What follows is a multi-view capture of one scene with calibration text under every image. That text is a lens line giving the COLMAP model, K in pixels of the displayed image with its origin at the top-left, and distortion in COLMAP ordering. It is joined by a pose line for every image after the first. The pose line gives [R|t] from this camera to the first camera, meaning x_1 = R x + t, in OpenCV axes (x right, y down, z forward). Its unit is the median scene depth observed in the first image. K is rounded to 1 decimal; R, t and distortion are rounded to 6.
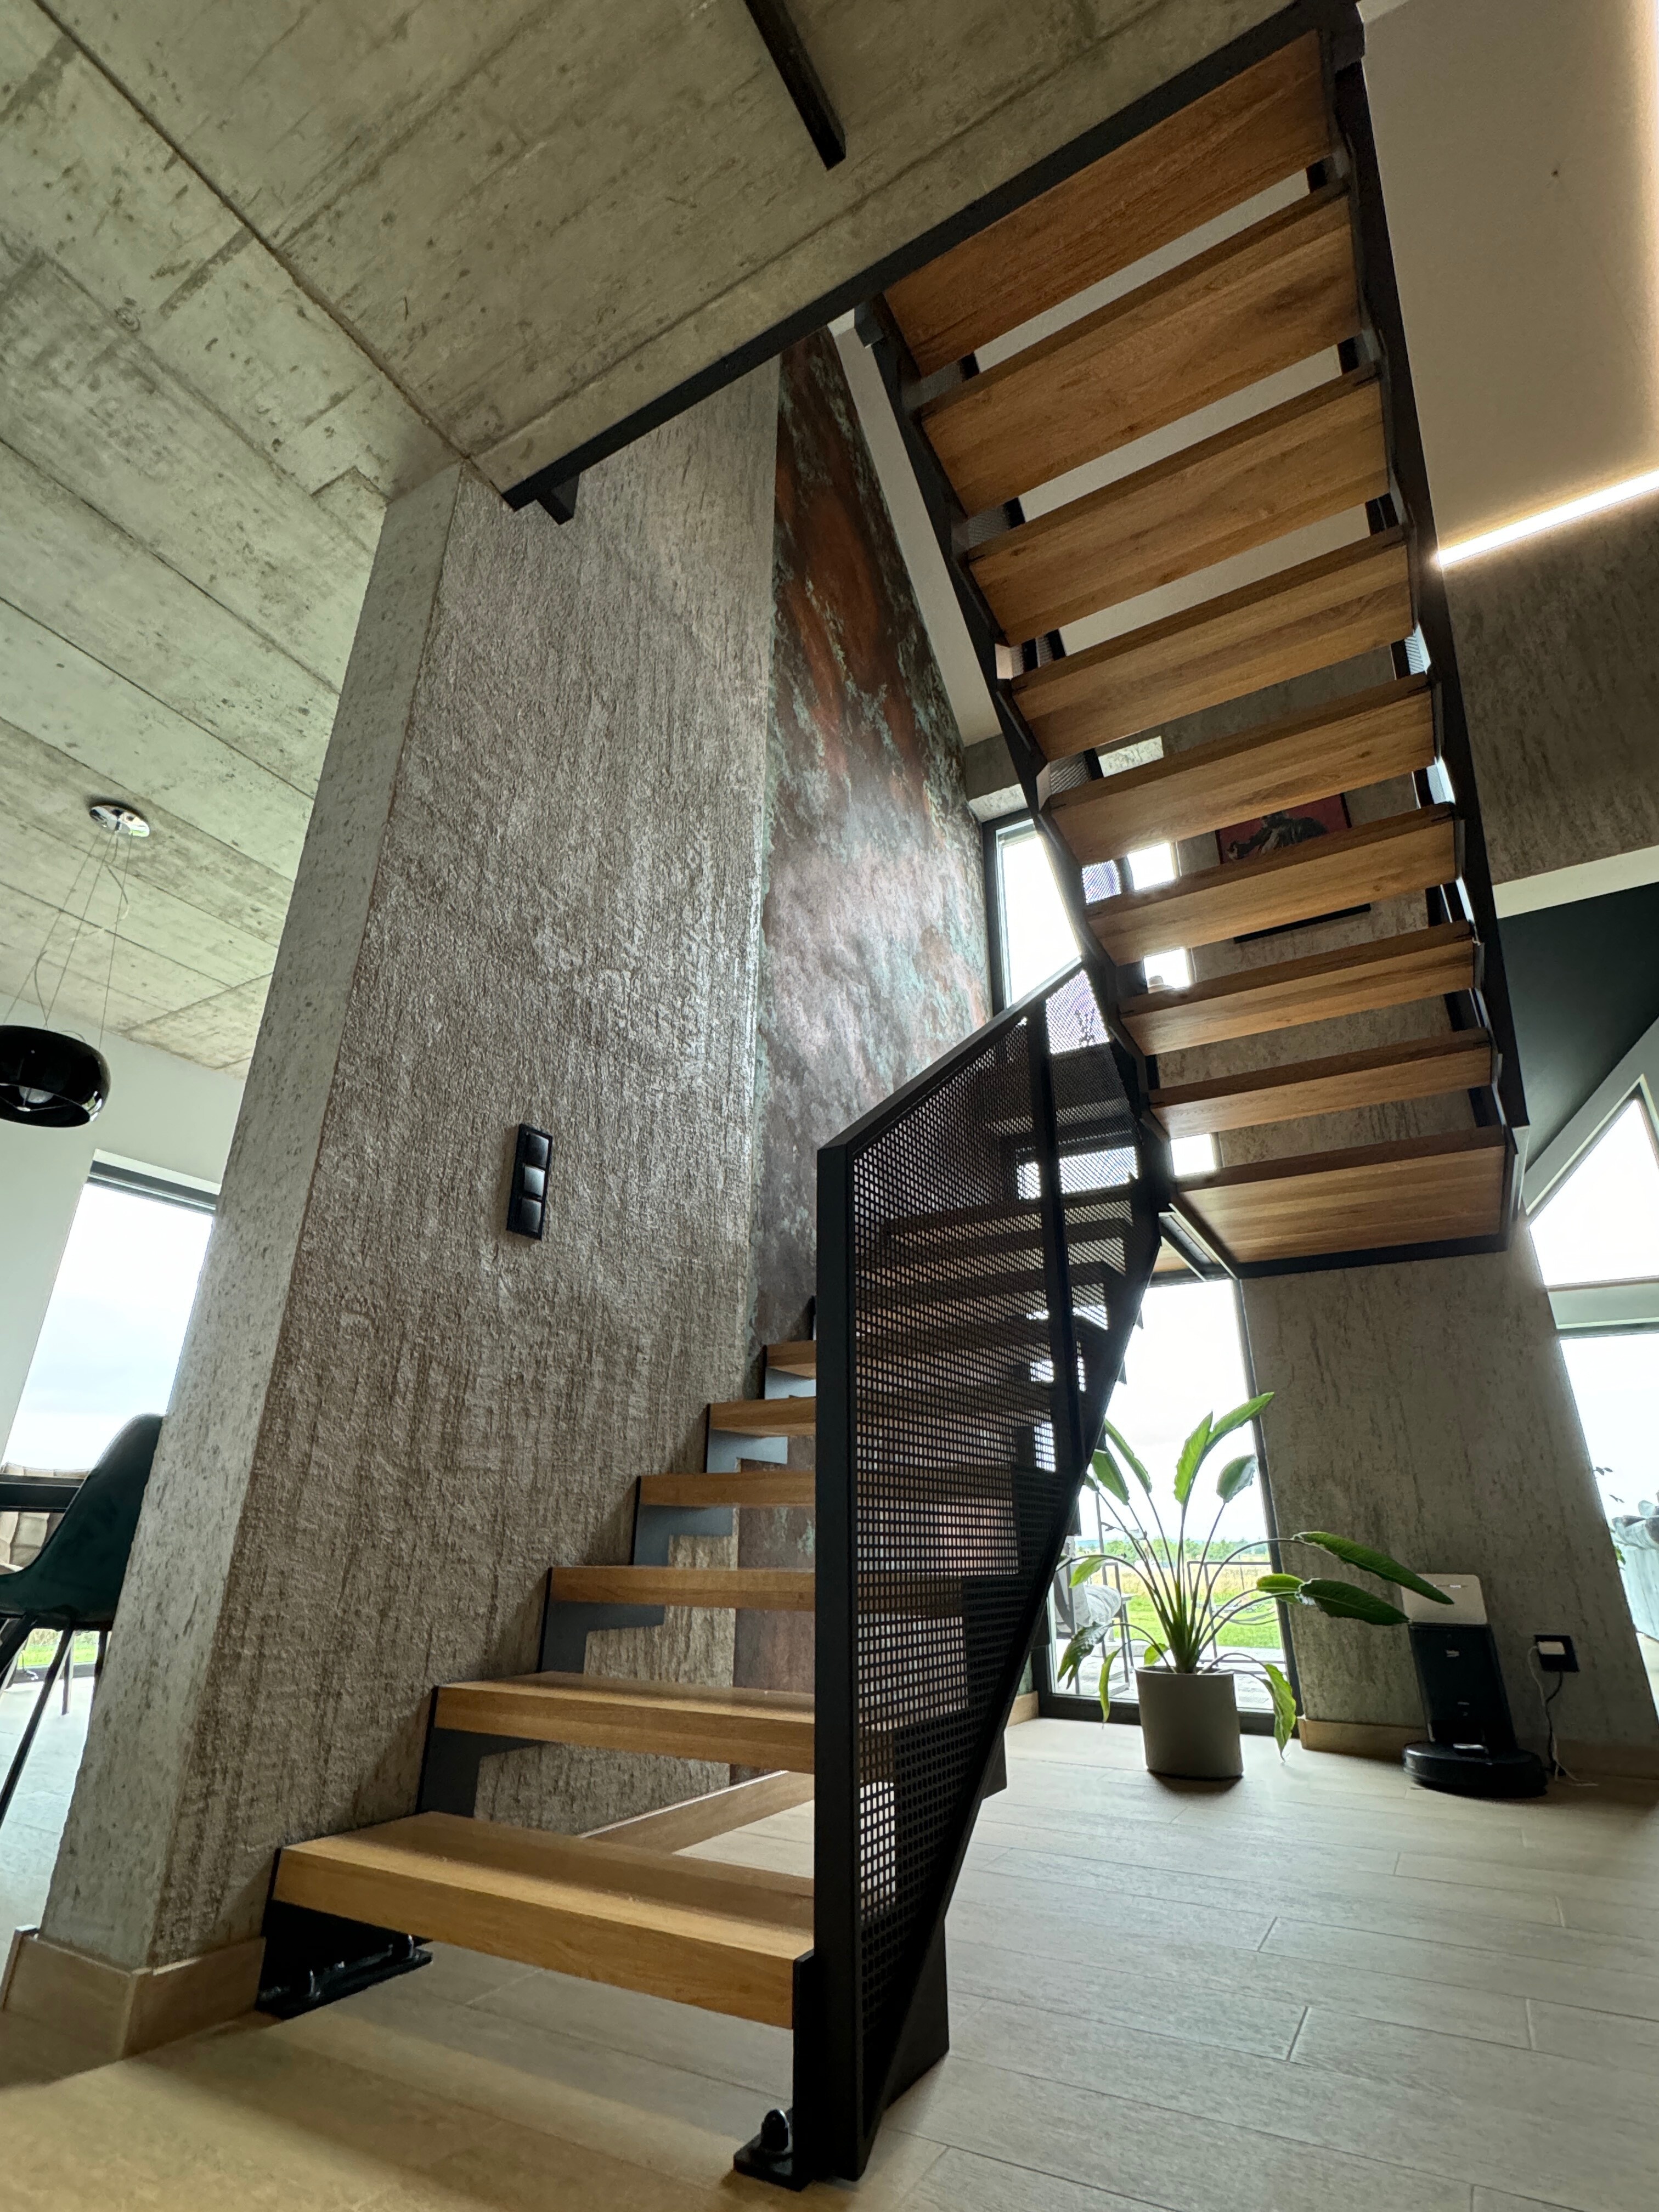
lens RADIAL K [[1059.6, 0, 829.5], [0, 1059.6, 1106.0], [0, 0, 1]] dist [-0.000757, -0.000132]
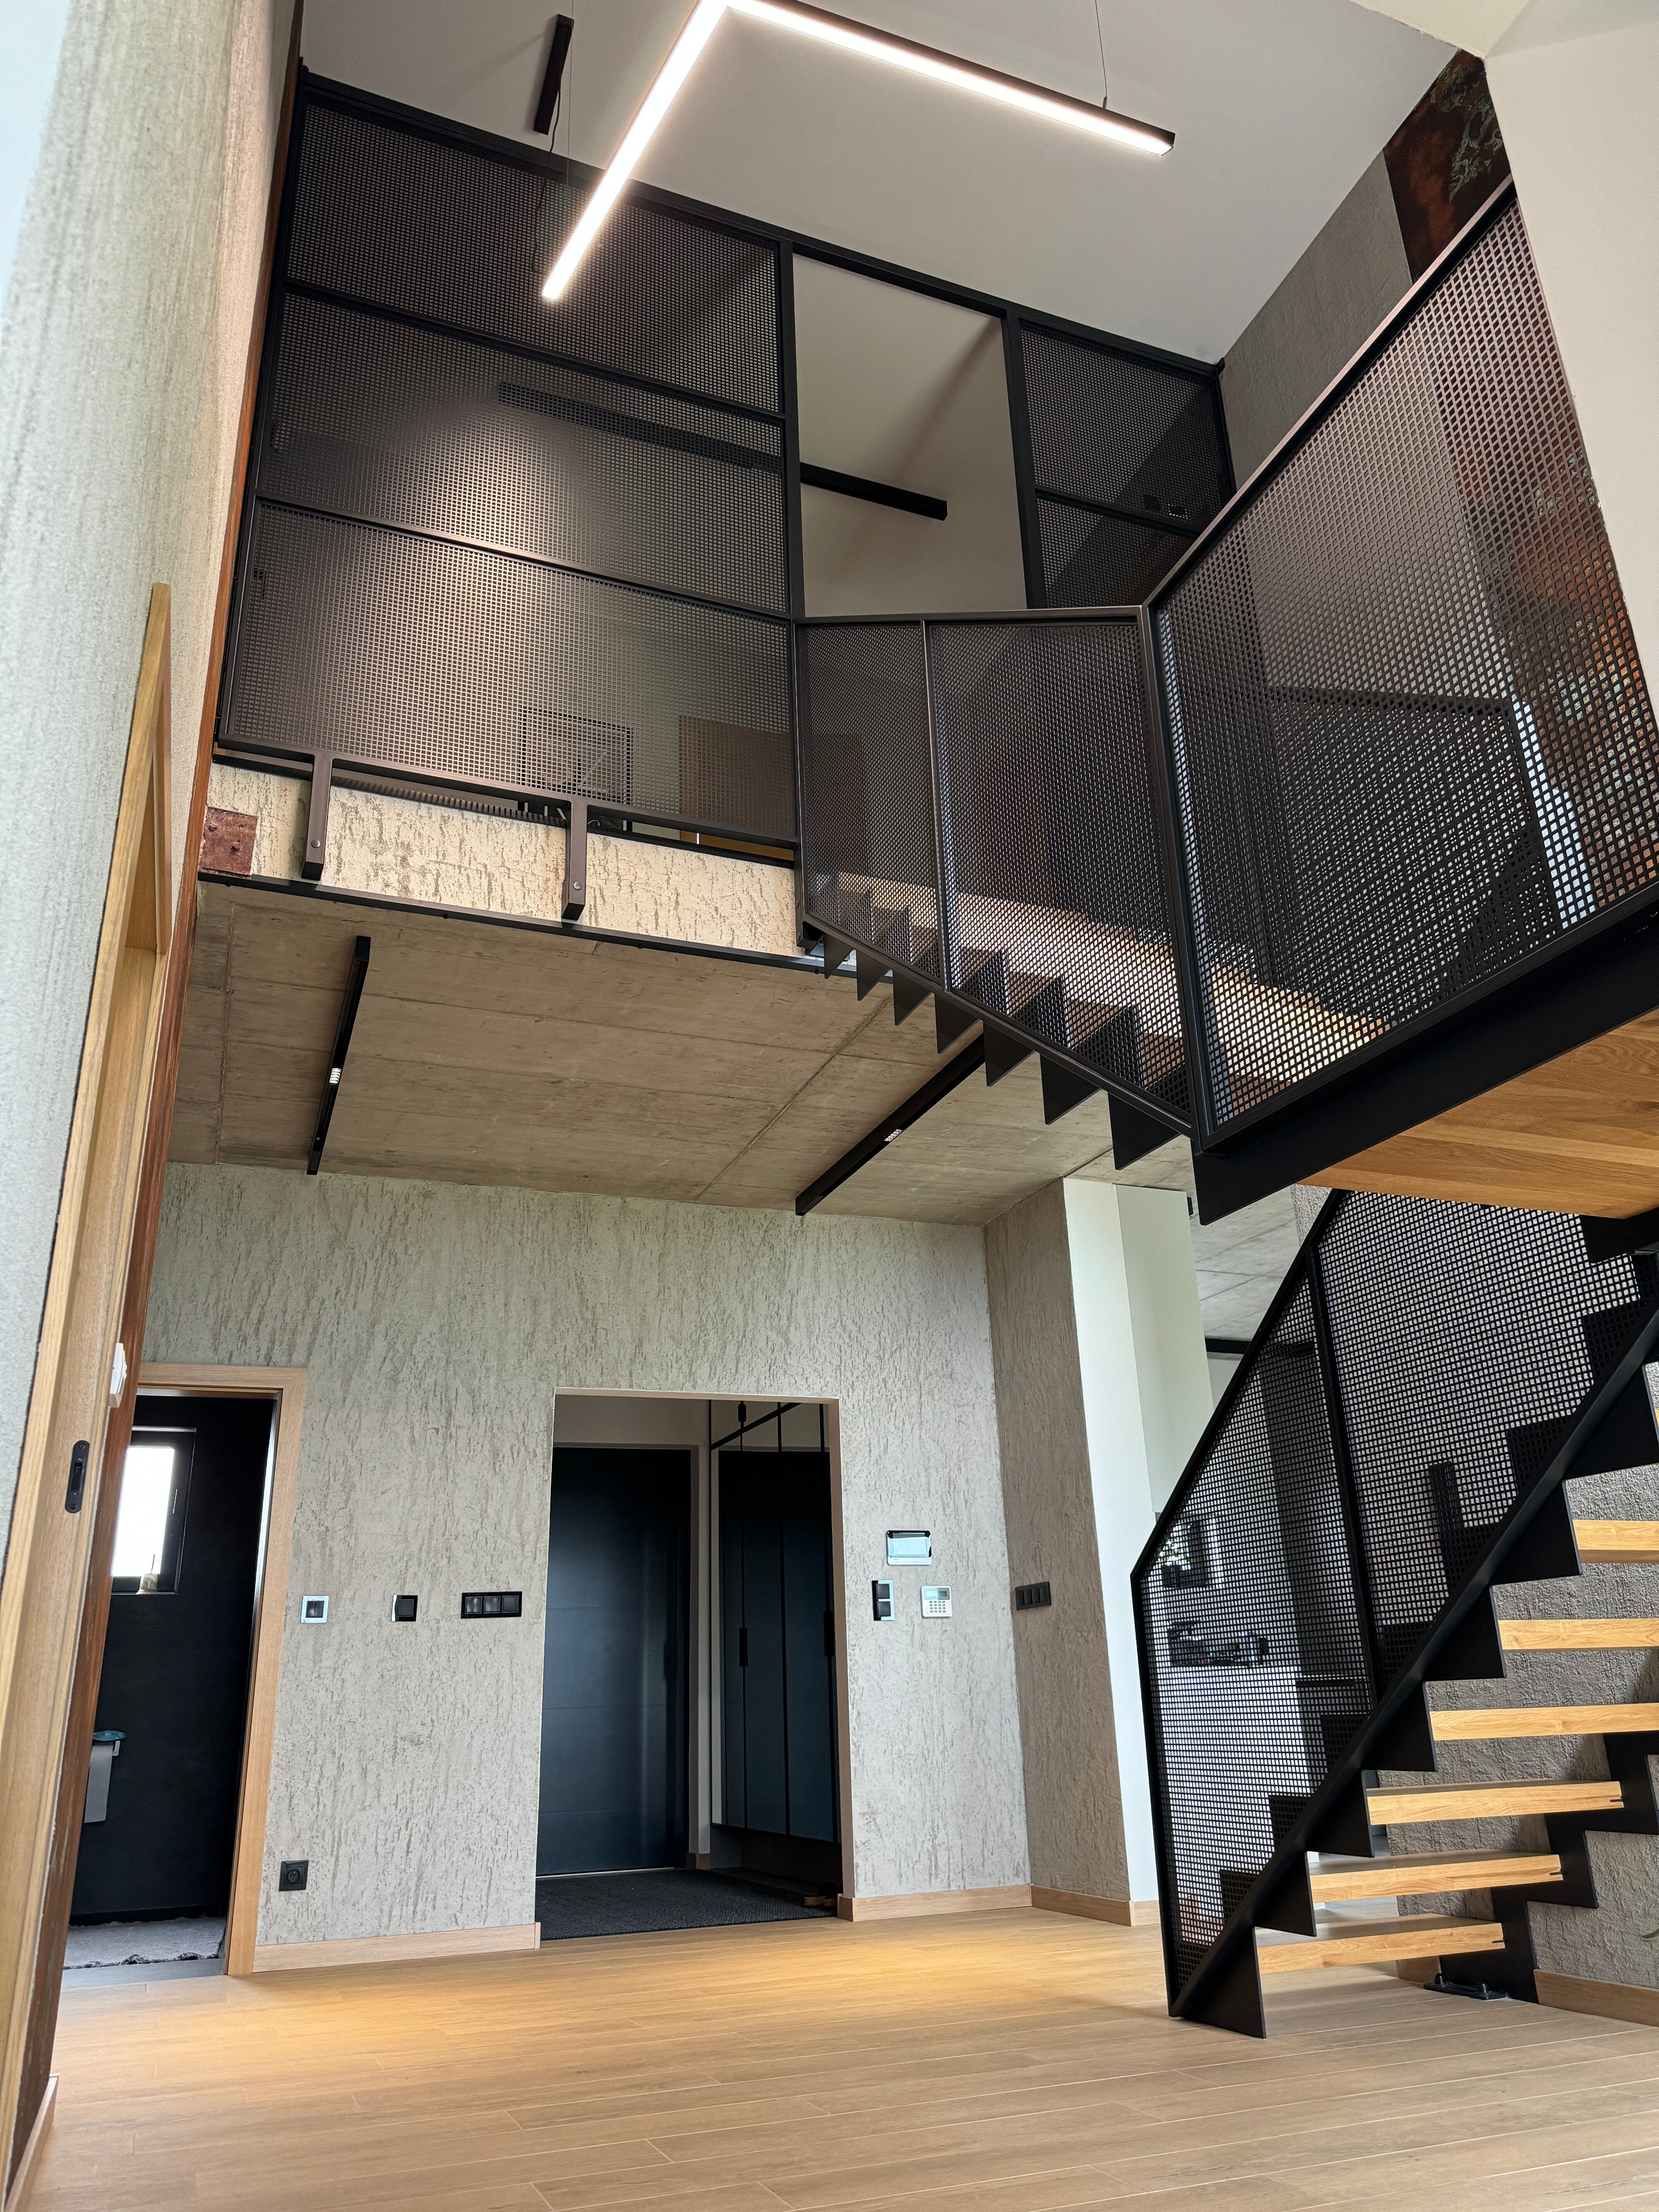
lens RADIAL K [[1548.9, 0, 829.5], [0, 1548.9, 1106.0], [0, 0, 1]] dist [0.095452, -0.116678]
pose [[-0.623722, -0.267342, -0.734506, 1.916294], [0.332456, 0.759723, -0.558833, 0.572883], [0.707420, -0.592747, -0.384976, 1.553425]]
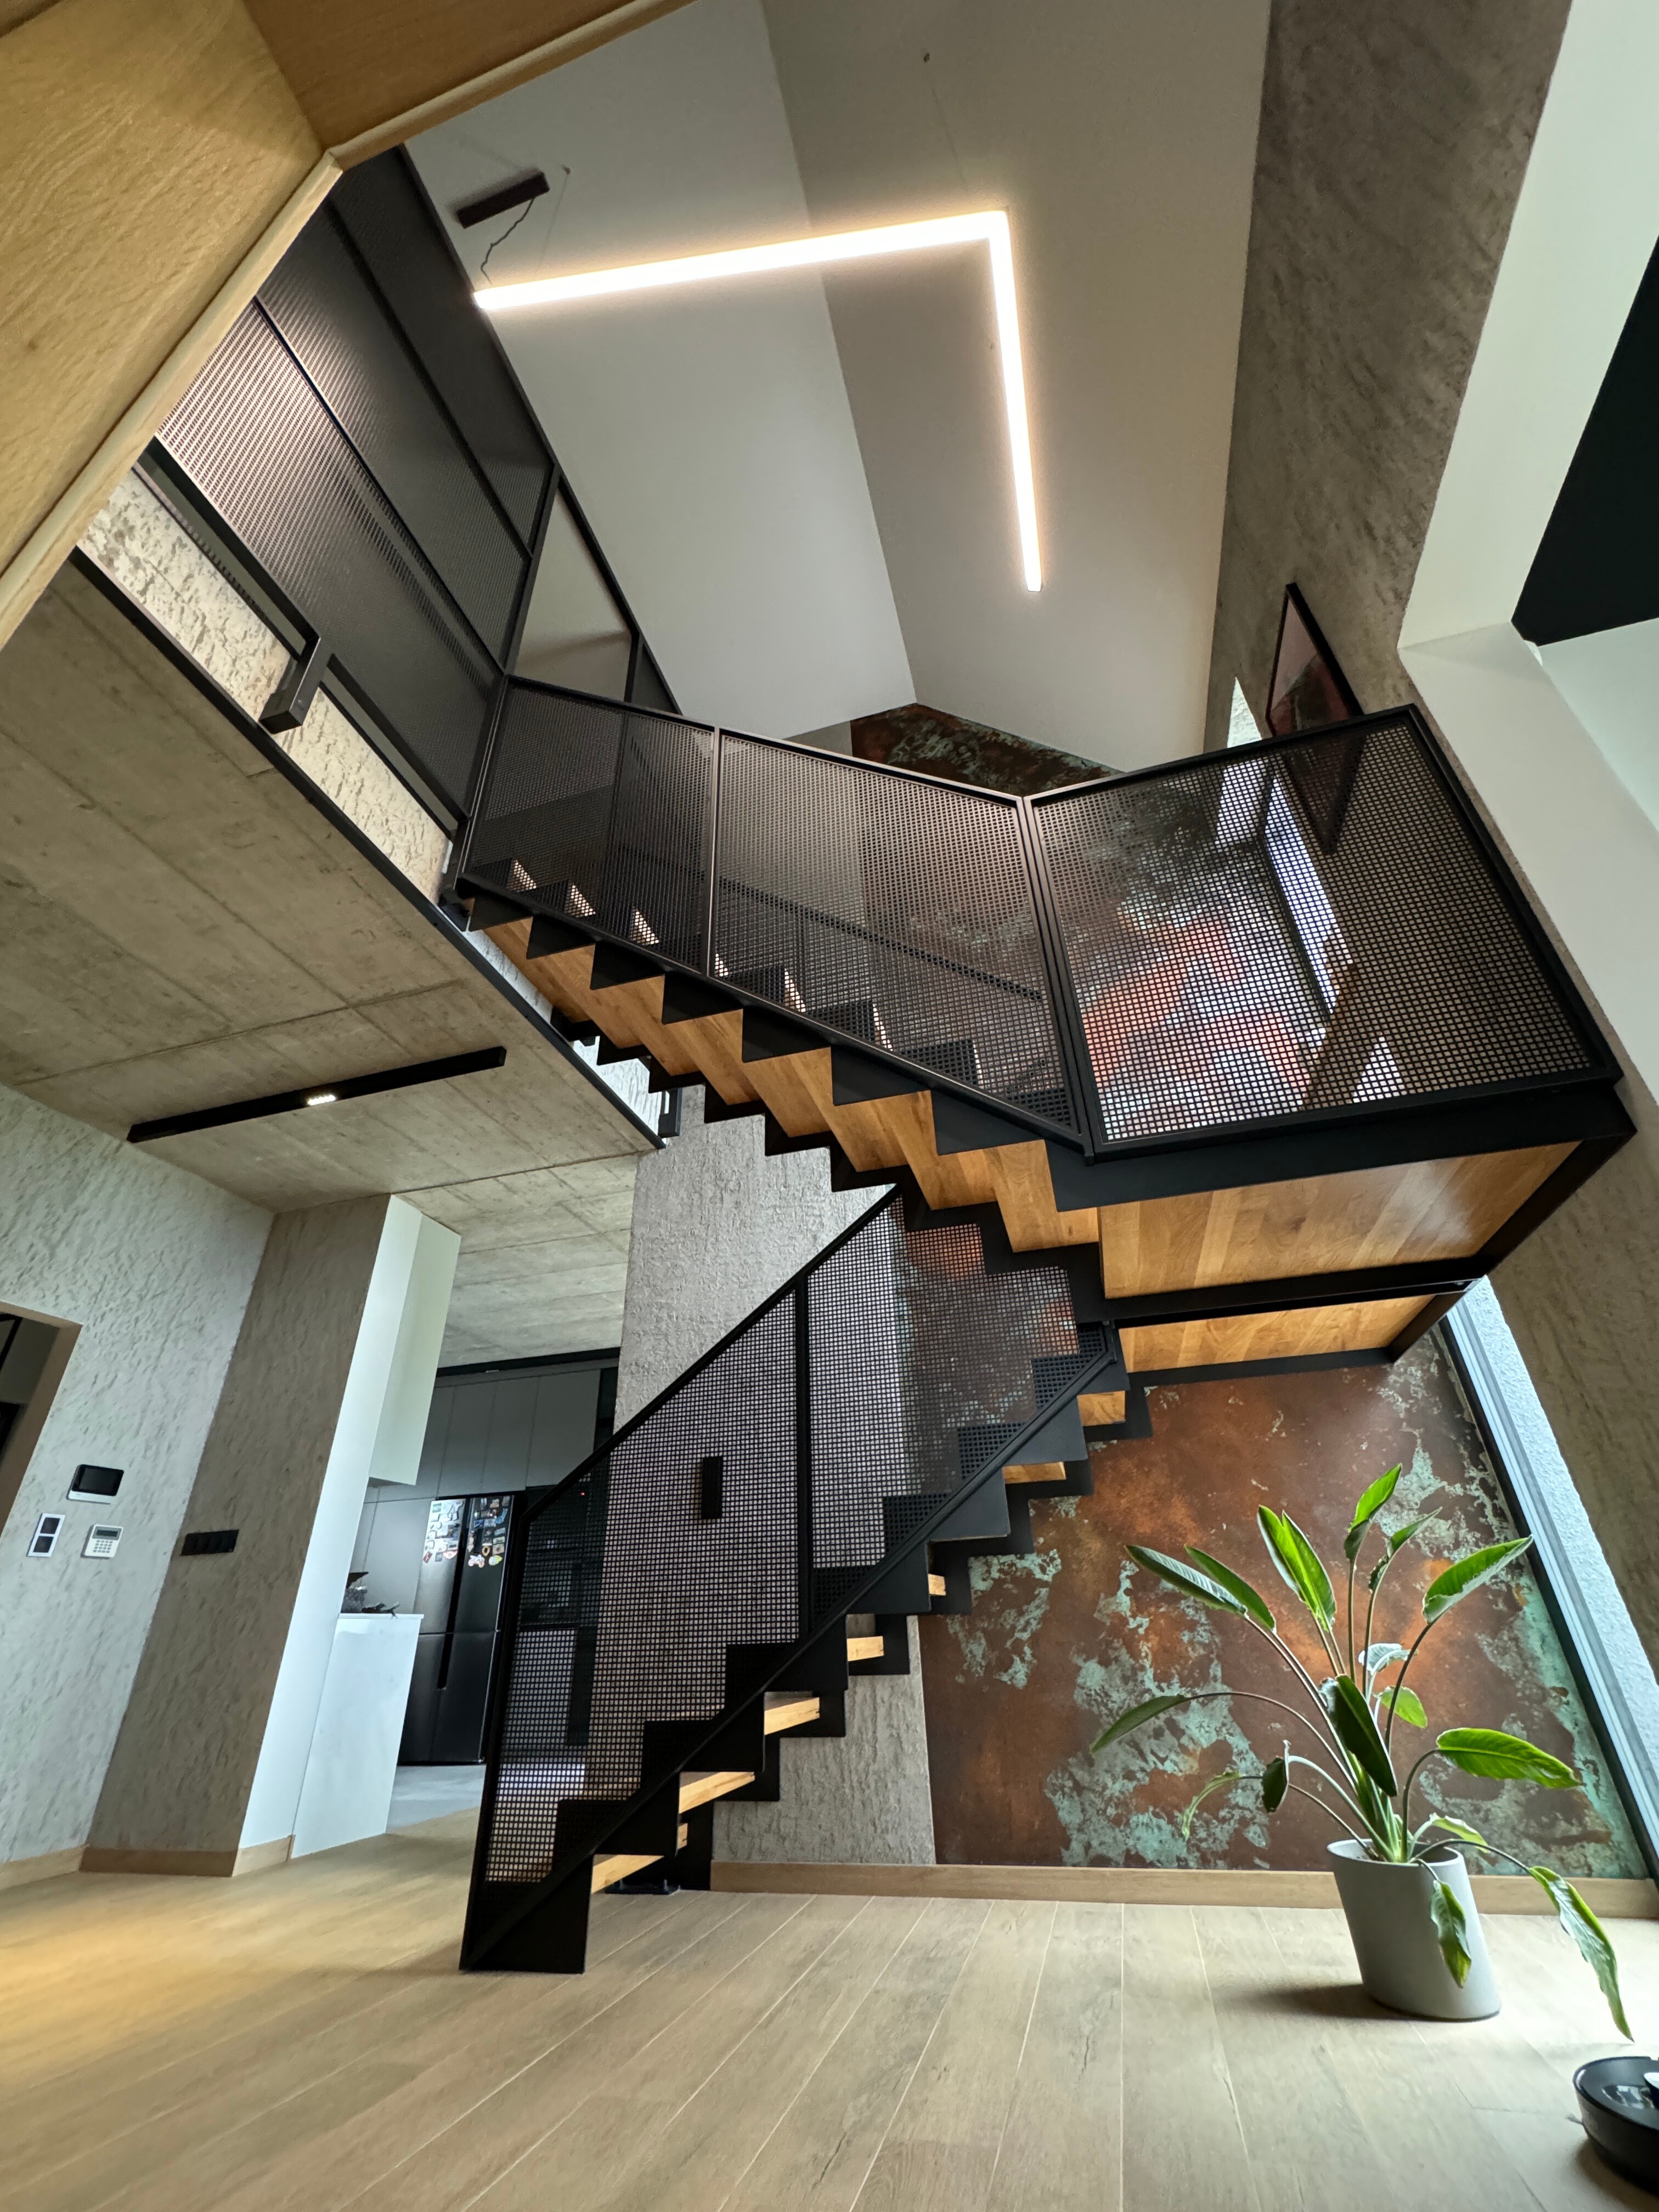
lens RADIAL K [[906.5, 0, 829.5], [0, 906.5, 1106.0], [0, 0, 1]] dist [-0.012844, 0.007544]
pose [[0.235901, -0.501548, -0.832347, 1.542314], [0.407253, 0.828700, -0.383928, 0.221299], [0.882324, -0.248407, 0.399748, 0.701198]]
